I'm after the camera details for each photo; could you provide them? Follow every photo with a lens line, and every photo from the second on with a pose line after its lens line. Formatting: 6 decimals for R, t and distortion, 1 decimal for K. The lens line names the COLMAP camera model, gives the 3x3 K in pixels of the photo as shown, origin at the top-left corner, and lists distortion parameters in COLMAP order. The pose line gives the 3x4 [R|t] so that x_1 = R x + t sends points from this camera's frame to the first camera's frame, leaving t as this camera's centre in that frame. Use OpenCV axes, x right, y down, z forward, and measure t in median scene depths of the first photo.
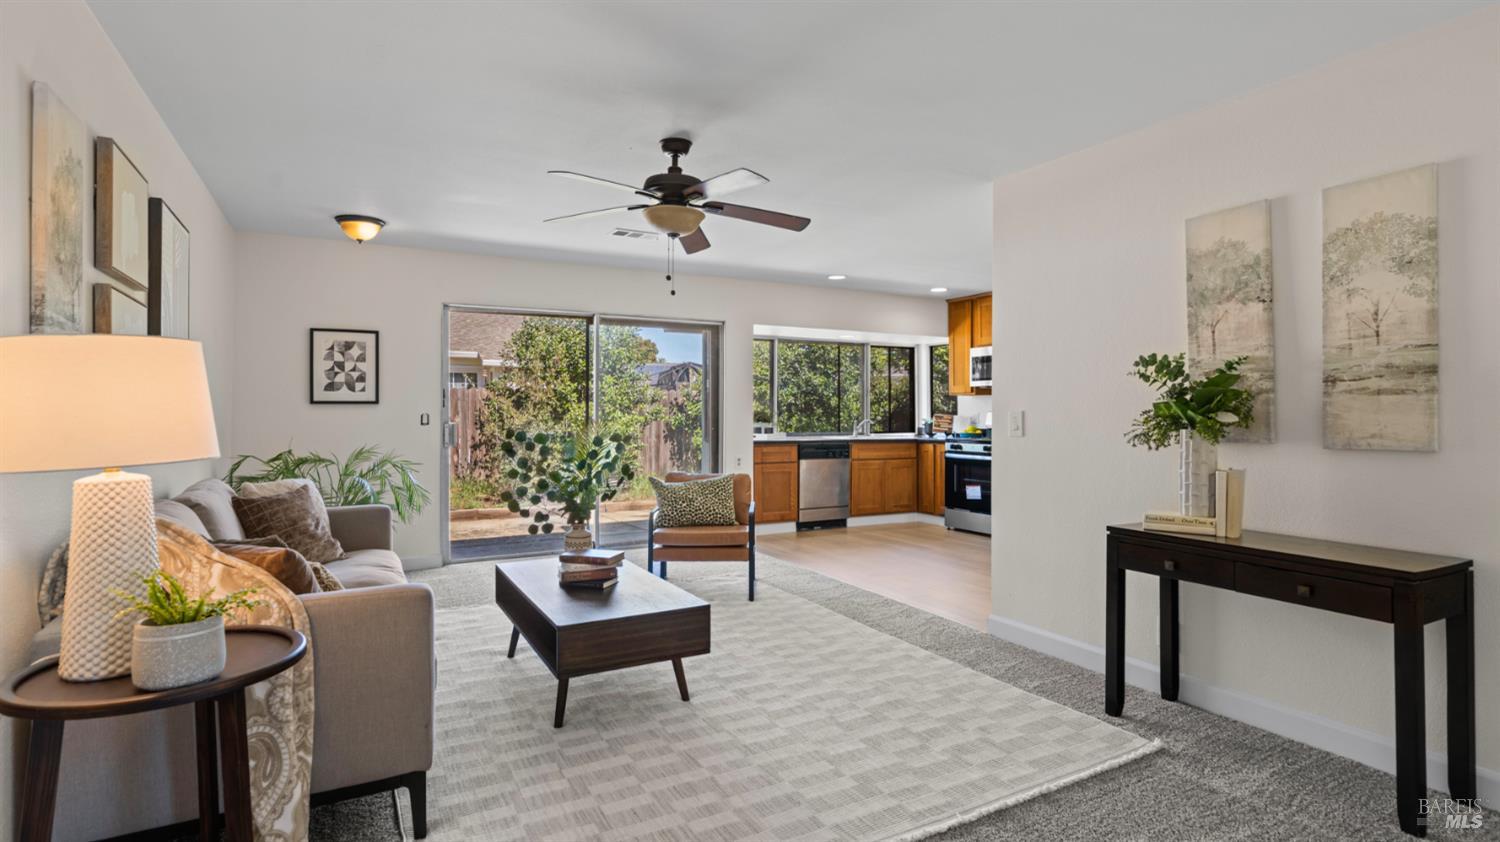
lens RADIAL K [[775.9, 0, 754.3], [0, 775.9, 398.5], [0, 0, 1]] dist [0.006252, 0.002919]
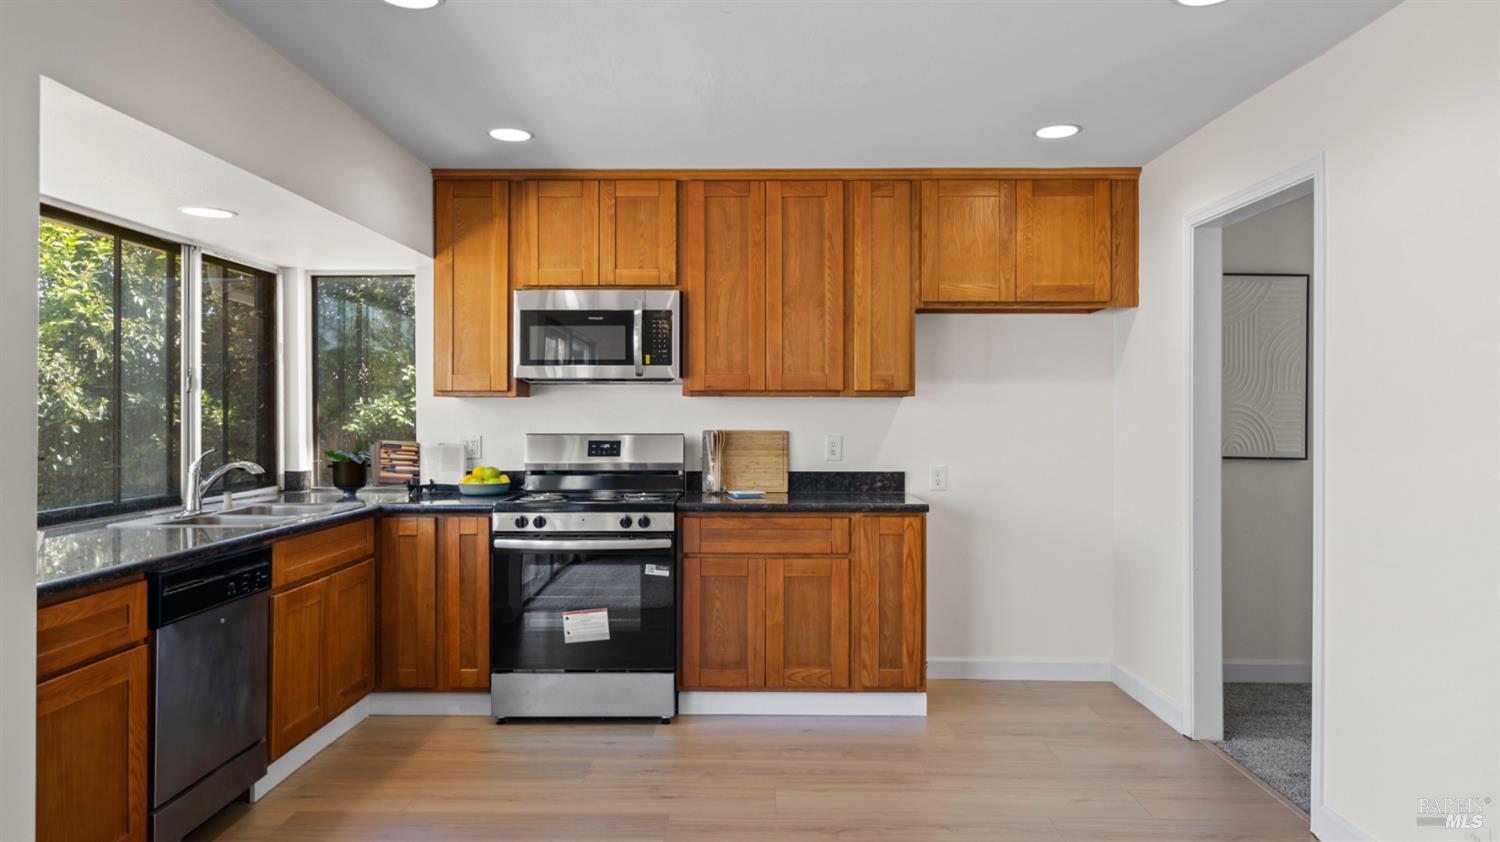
lens RADIAL K [[967.6, 0, 733.2], [0, 967.6, 412.2], [0, 0, 1]] dist [0.015407, -0.002411]
pose [[0.505800, -0.002417, 0.862647, -0.145076], [-0.016386, 0.999789, 0.012409, -0.005325], [-0.862495, -0.020412, 0.505654, 0.708905]]
